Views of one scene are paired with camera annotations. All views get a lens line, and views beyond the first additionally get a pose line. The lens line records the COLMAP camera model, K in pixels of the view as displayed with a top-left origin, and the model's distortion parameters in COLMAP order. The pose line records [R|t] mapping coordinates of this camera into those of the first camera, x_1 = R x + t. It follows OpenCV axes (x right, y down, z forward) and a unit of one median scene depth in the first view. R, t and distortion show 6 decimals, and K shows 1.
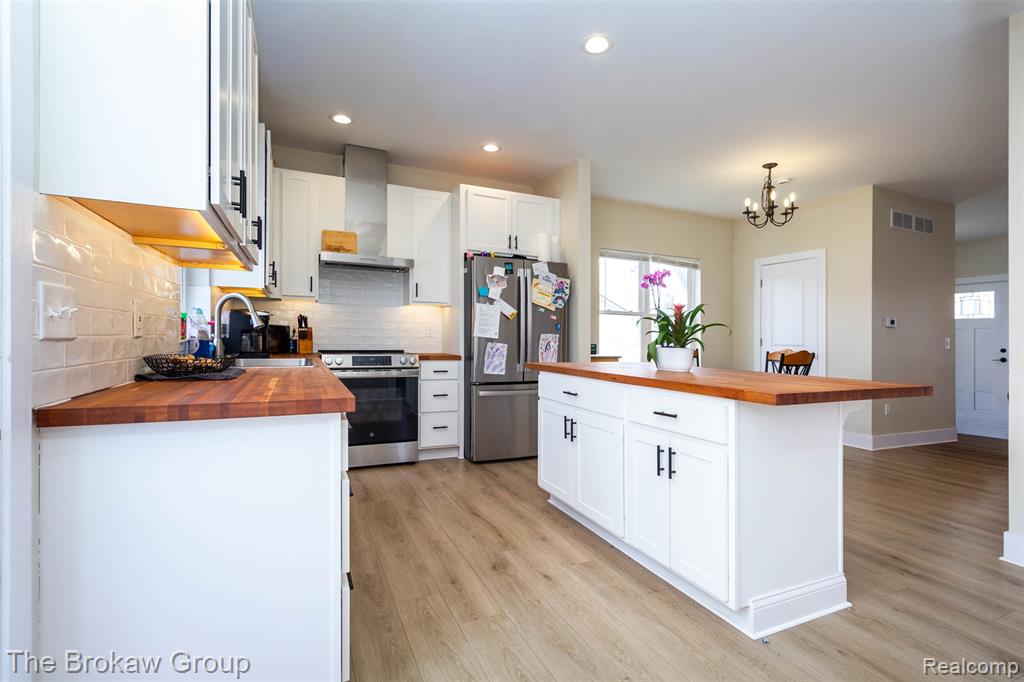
lens RADIAL K [[474.9, 0, 510.2], [0, 474.9, 332.4], [0, 0, 1]] dist [0.001339, 0.000145]
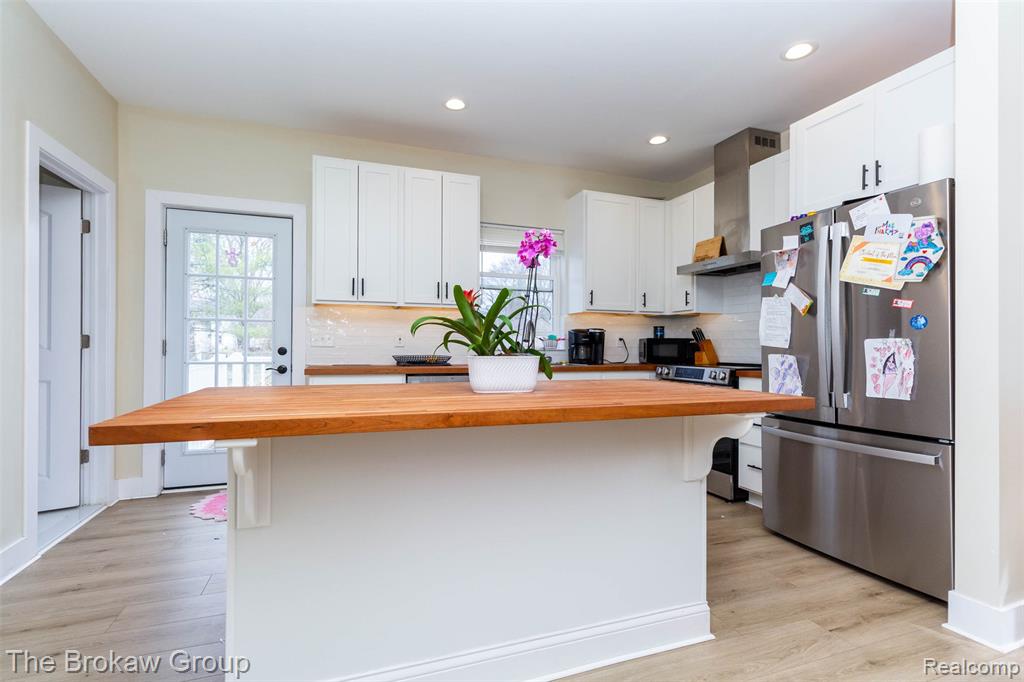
lens RADIAL K [[474.9, 0, 537.5], [0, 474.9, 350.6], [0, 0, 1]] dist [0.001339, 0.000145]
pose [[-0.011060, -0.006014, -0.999921, 0.586621], [0.009266, 0.999938, -0.006116, 0.016076], [0.999896, -0.009333, -0.011004, 0.639539]]
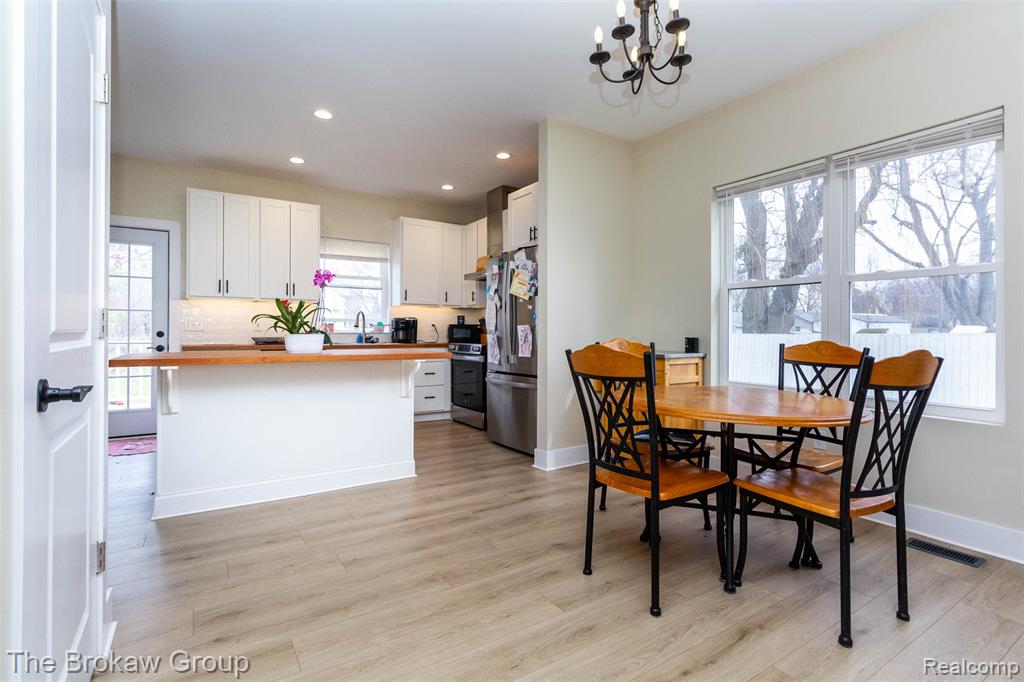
lens RADIAL K [[474.9, 0, 504.9], [0, 474.9, 340.8], [0, 0, 1]] dist [0.001339, 0.000145]
pose [[0.150052, 0.004115, -0.988670, 1.013992], [0.012097, 0.999909, 0.005998, 0.028496], [0.988604, -0.012860, 0.149989, 0.822233]]
